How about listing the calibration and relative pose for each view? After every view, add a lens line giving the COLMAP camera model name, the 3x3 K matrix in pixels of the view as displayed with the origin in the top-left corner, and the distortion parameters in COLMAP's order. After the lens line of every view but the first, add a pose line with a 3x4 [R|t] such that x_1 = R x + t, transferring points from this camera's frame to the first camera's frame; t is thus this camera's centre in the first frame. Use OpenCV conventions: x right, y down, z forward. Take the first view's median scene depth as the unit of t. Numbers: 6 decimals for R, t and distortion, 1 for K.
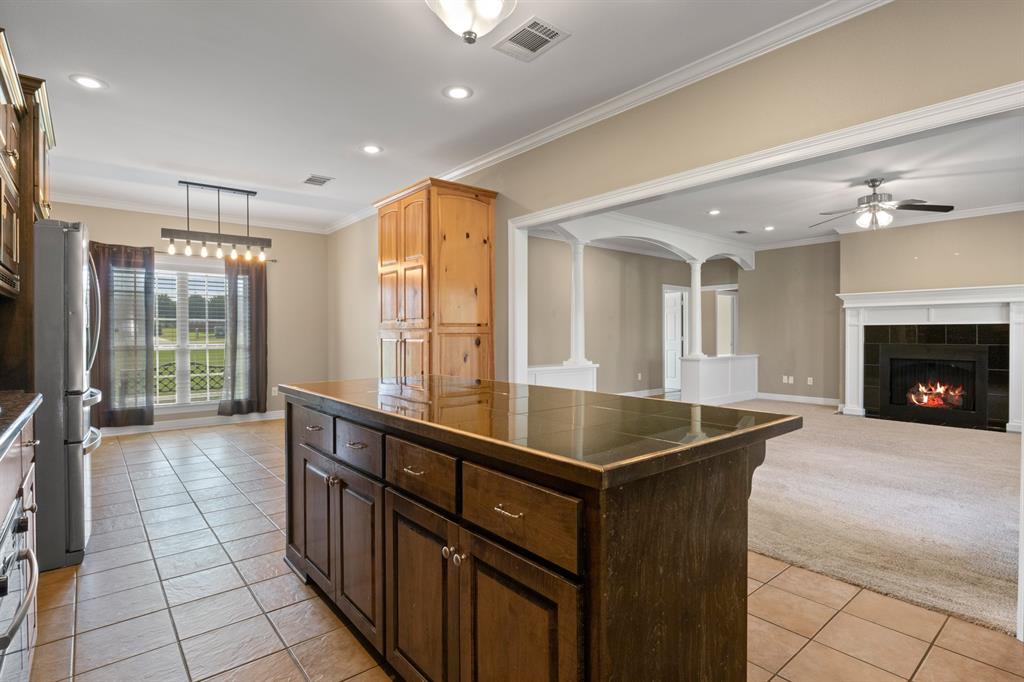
lens RADIAL K [[510.6, 0, 510.2], [0, 510.6, 337.1], [0, 0, 1]] dist [-0.003980, -0.000468]
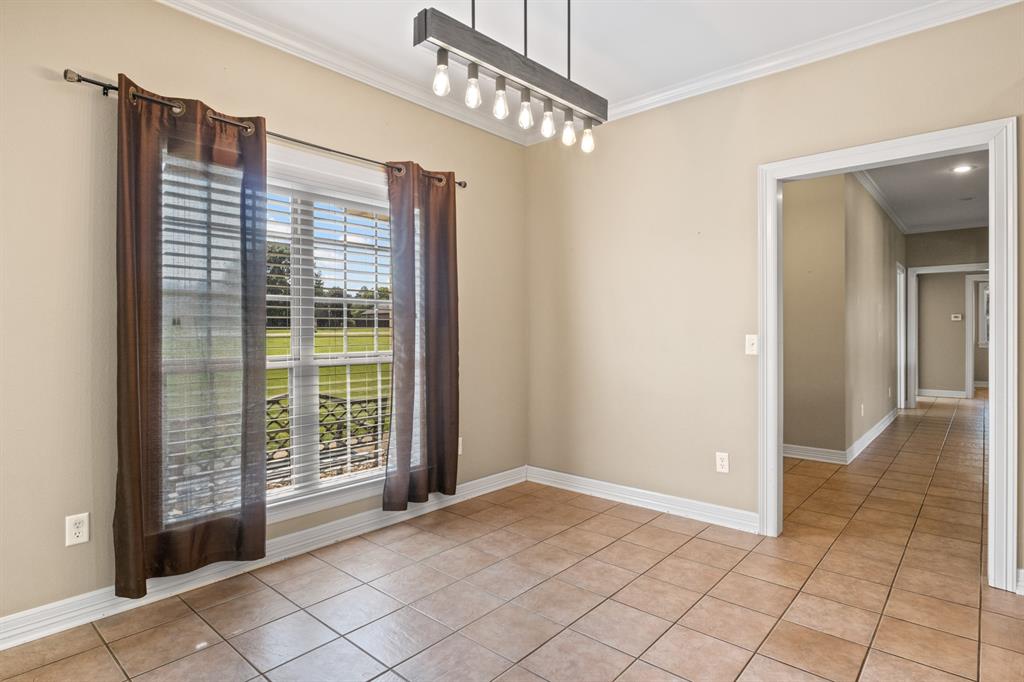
lens RADIAL K [[539.3, 0, 514.0], [0, 539.3, 329.4], [0, 0, 1]] dist [-0.007858, 0.000201]
pose [[0.987649, 0.000237, 0.156682, -0.535308], [0.001394, 0.999946, -0.010299, -0.002243], [-0.156676, 0.010390, 0.987595, 0.509772]]
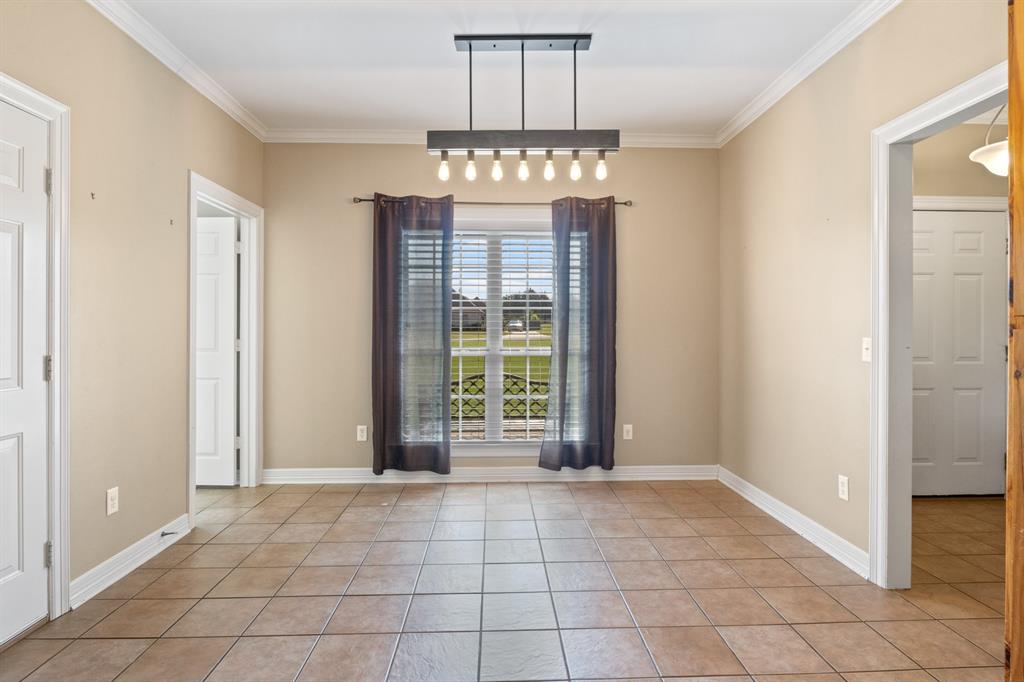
lens RADIAL K [[539.3, 0, 514.0], [0, 539.3, 329.4], [0, 0, 1]] dist [-0.007858, 0.000201]
pose [[0.794372, 0.001742, -0.607430, -0.212526], [-0.007219, 0.999952, -0.006573, -0.003492], [0.607389, 0.009607, 0.794346, 0.478783]]
